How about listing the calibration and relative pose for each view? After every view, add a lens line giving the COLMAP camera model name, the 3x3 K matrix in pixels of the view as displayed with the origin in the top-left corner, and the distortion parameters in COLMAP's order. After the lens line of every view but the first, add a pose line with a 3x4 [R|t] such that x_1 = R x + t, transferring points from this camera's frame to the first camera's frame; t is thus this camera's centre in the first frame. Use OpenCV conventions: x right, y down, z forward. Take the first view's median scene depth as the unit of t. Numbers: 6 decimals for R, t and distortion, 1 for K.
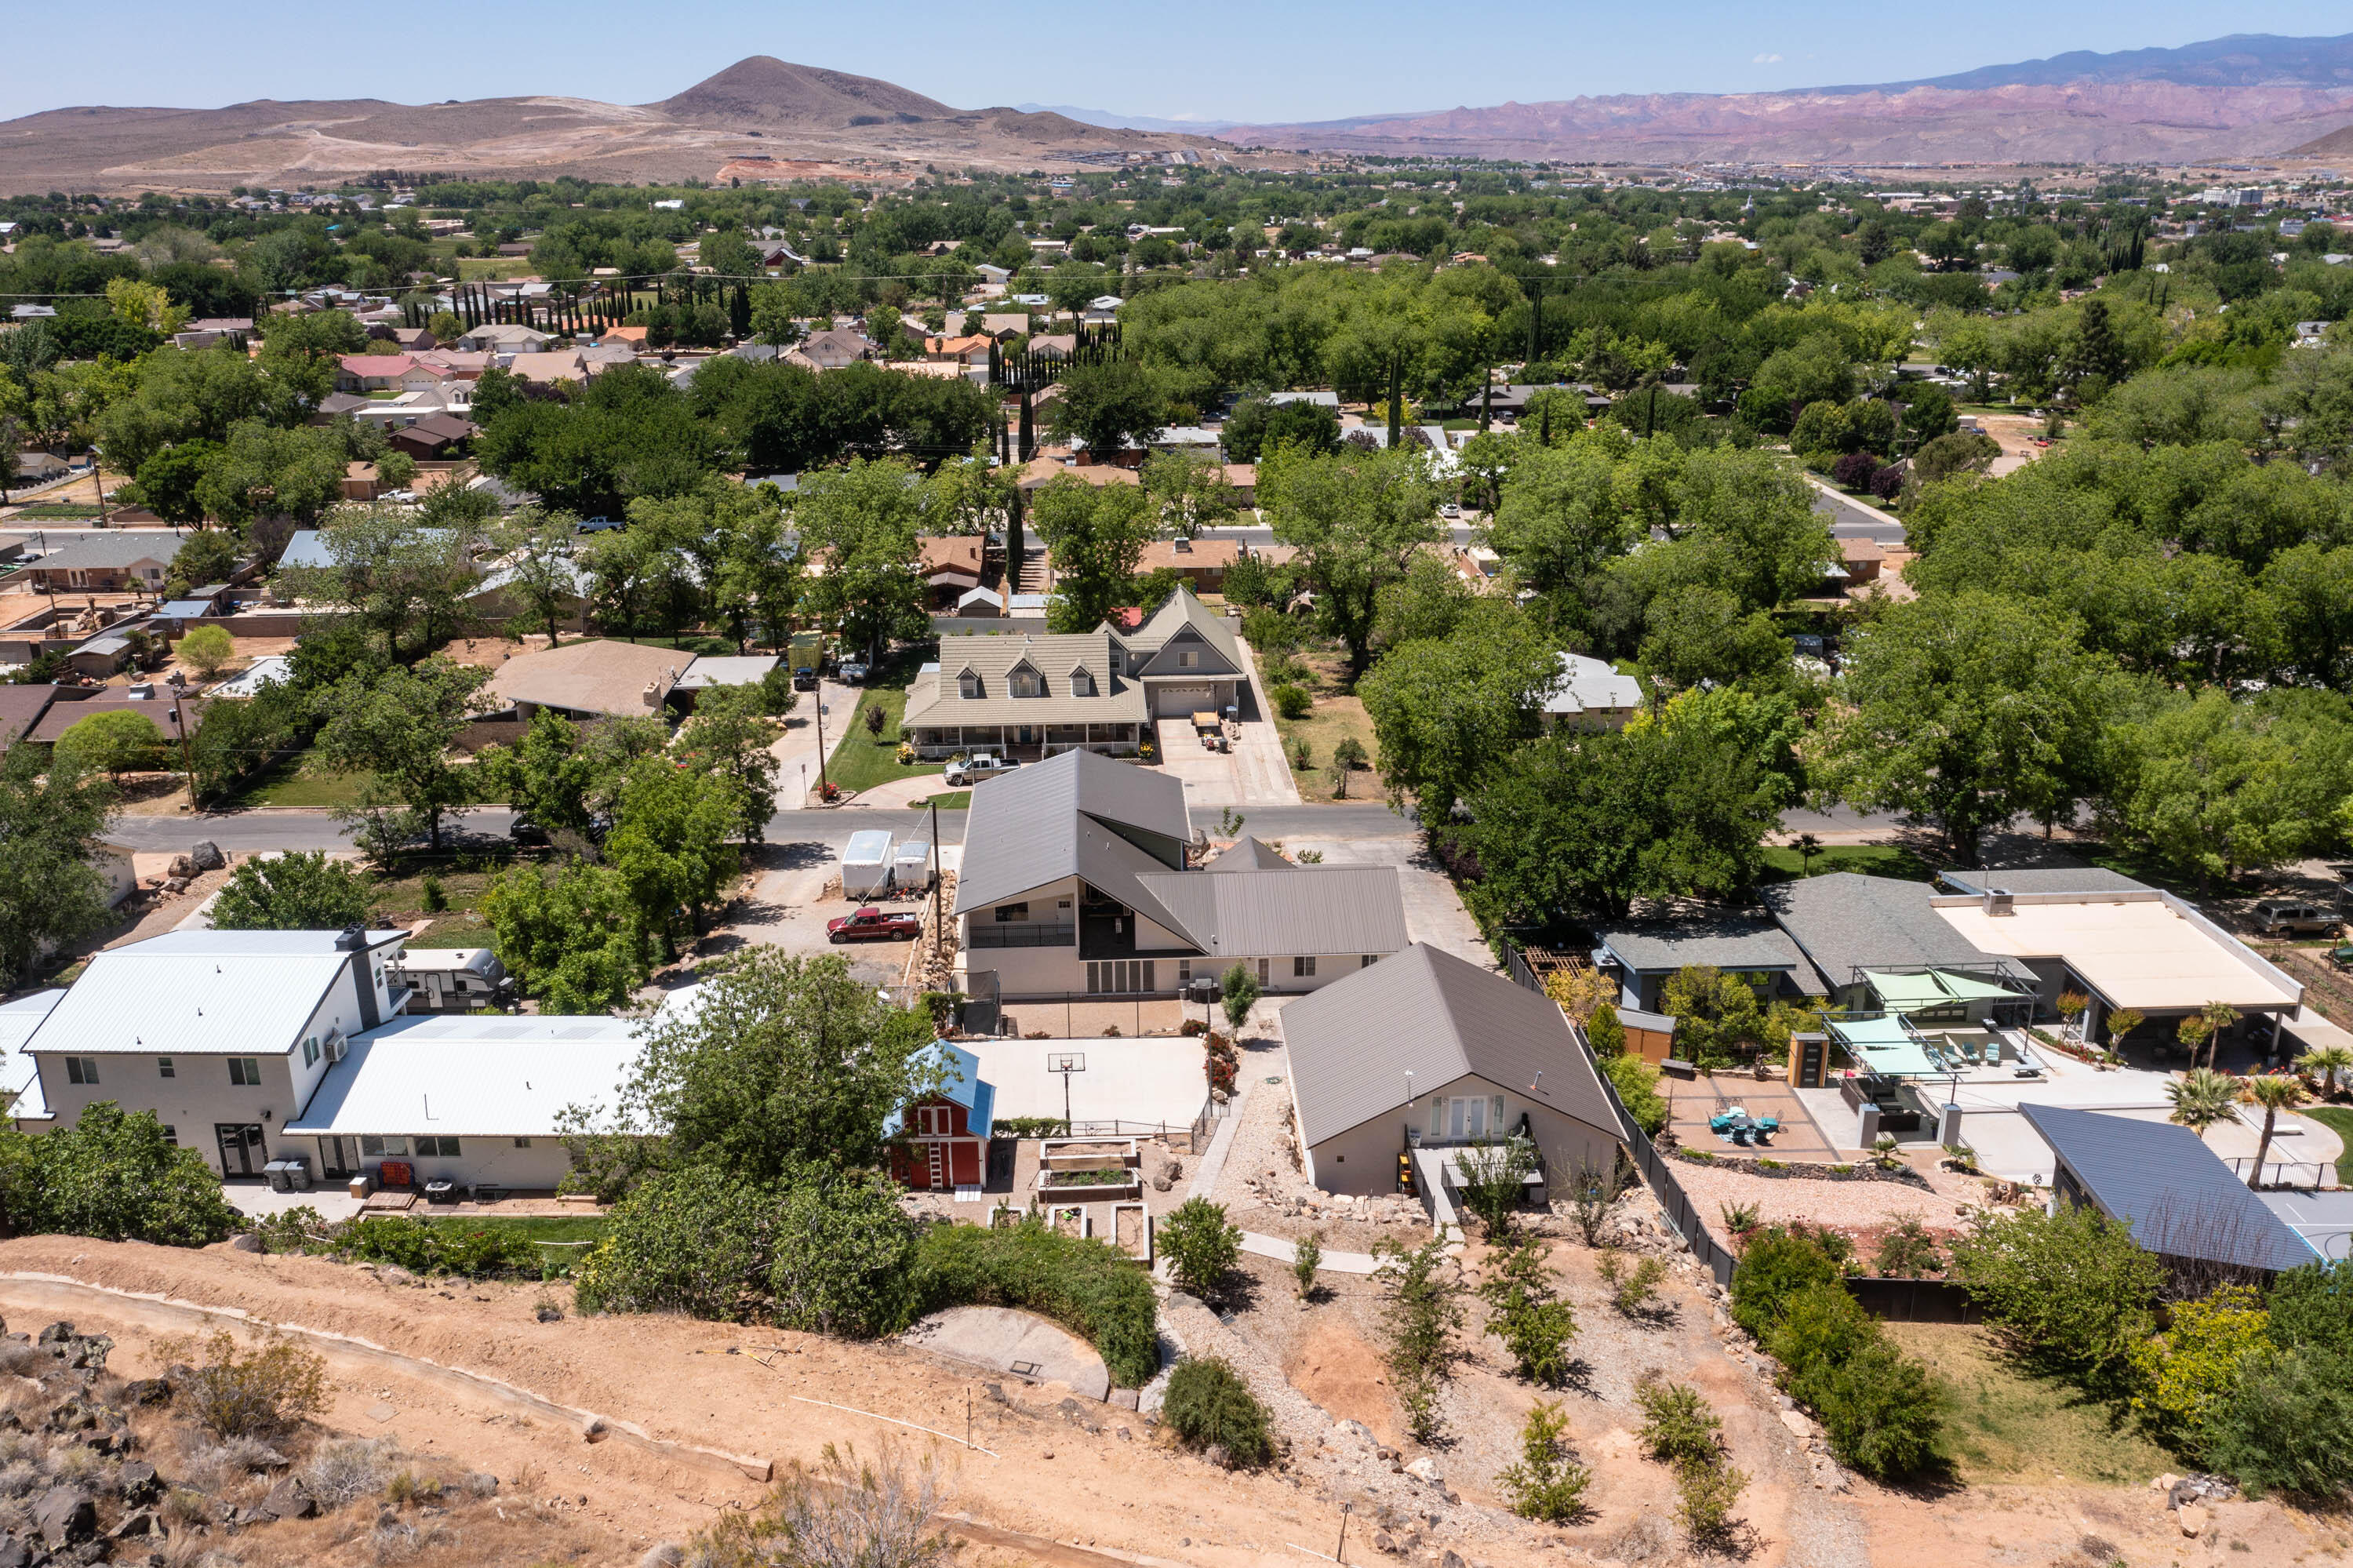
lens RADIAL K [[1869.0, 0, 1176.5], [0, 1869.0, 784.0], [0, 0, 1]] dist [-0.012627, 0.004729]
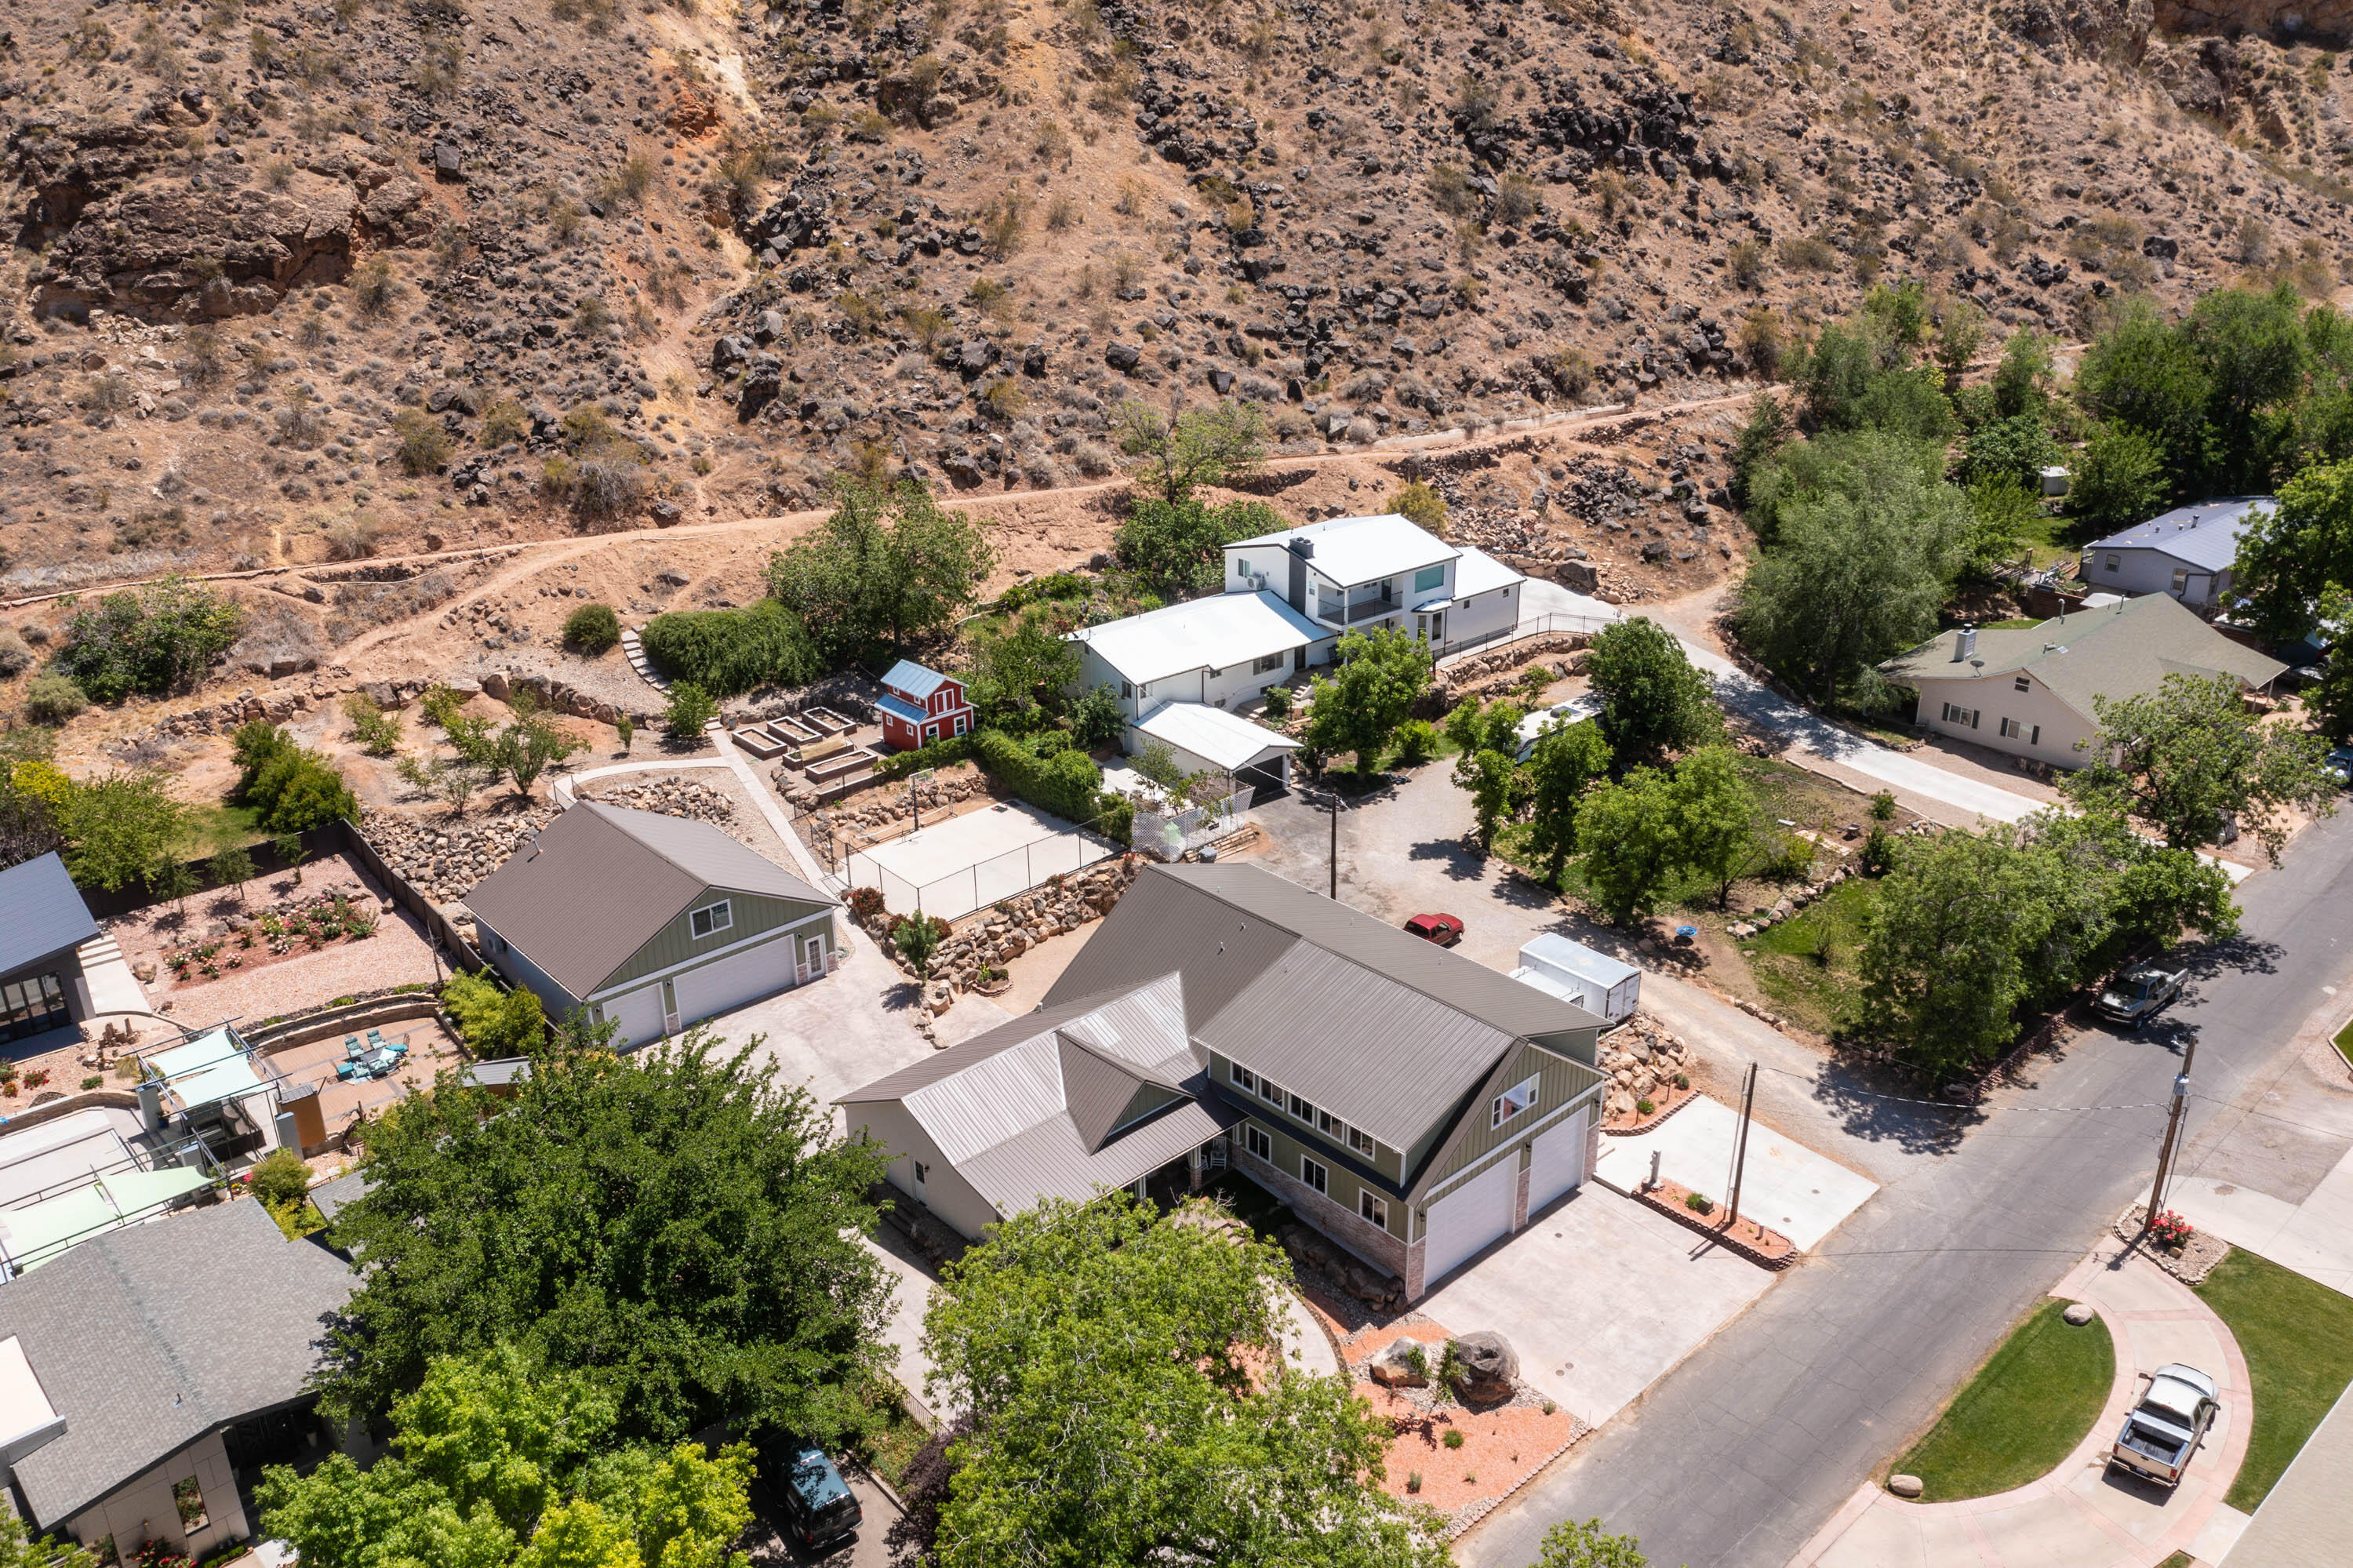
lens RADIAL K [[1861.0, 0, 1166.4], [0, 1861.0, 790.0], [0, 0, 1]] dist [-0.009858, 0.005474]
pose [[-0.768348, 0.270799, -0.579922, 0.416027], [-0.185815, 0.772676, 0.606997, -0.485780], [0.612465, 0.574143, -0.543365, 1.382698]]
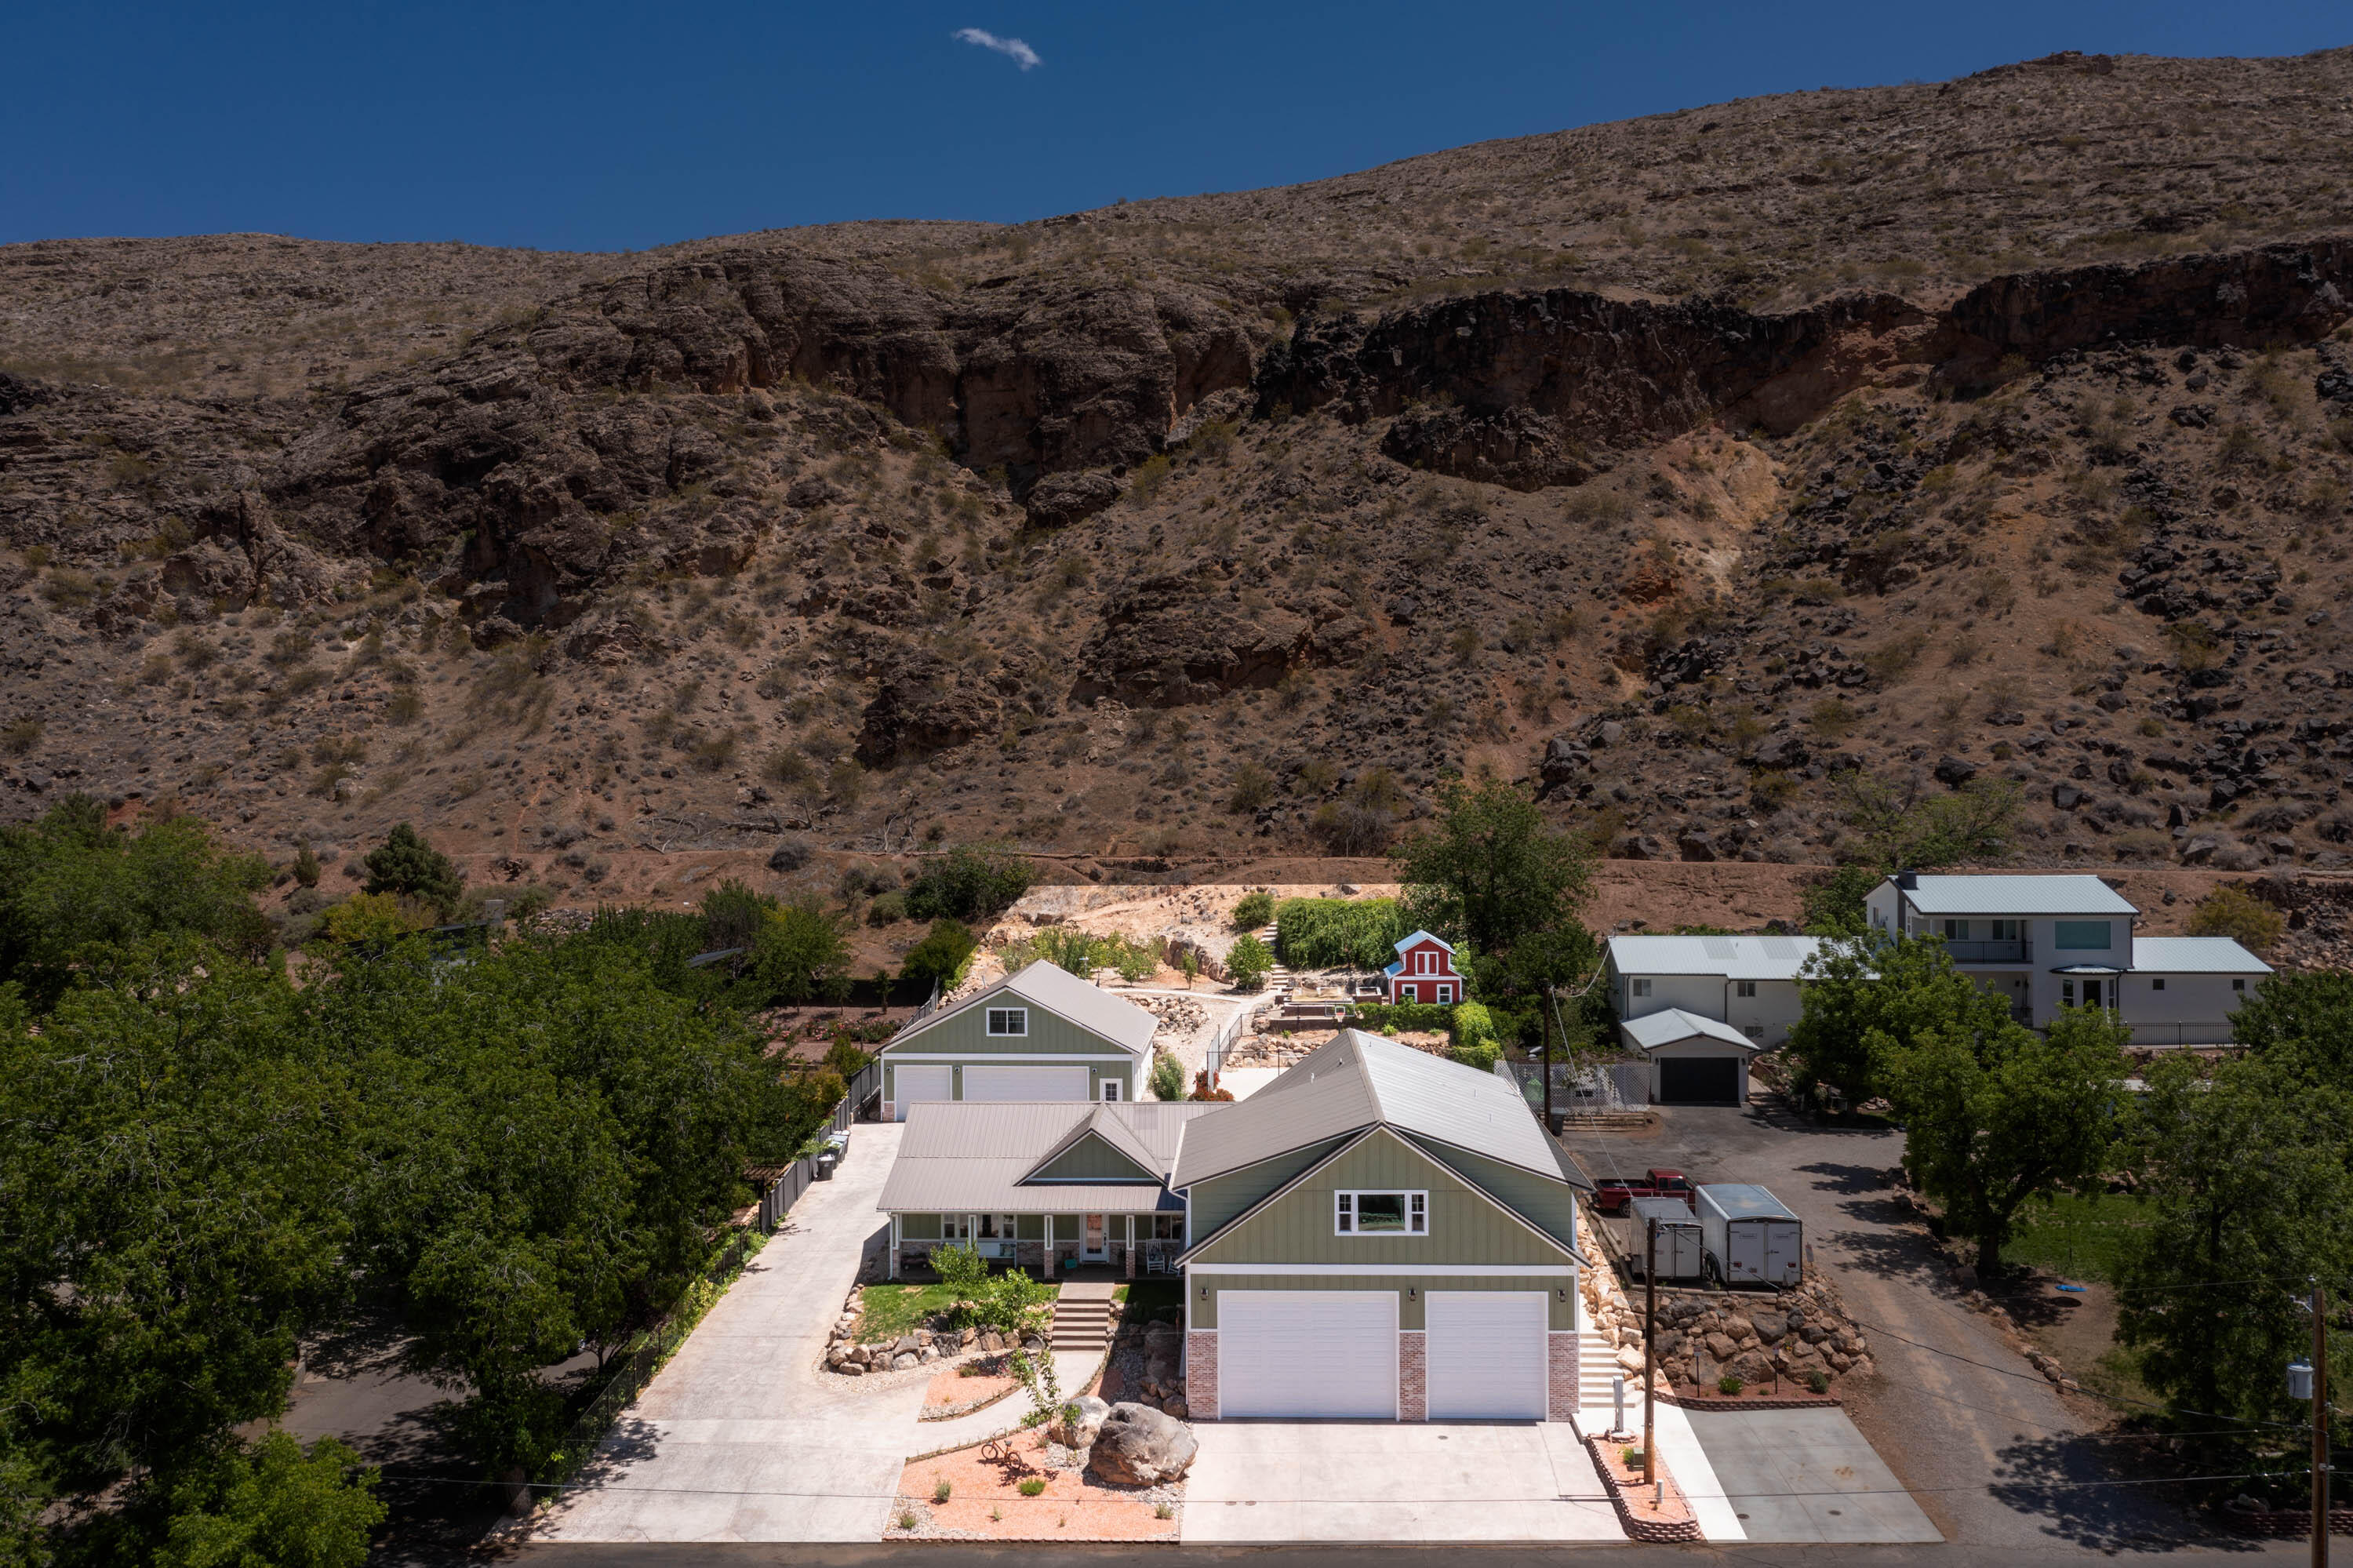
lens RADIAL K [[1864.8, 0, 1166.3], [0, 1864.8, 785.4], [0, 0, 1]] dist [-0.013098, 0.005365]
pose [[-0.995037, 0.013599, 0.098575, -0.052891], [0.044862, 0.945538, 0.322407, -0.300133], [-0.088822, 0.325229, -0.941455, 1.643263]]
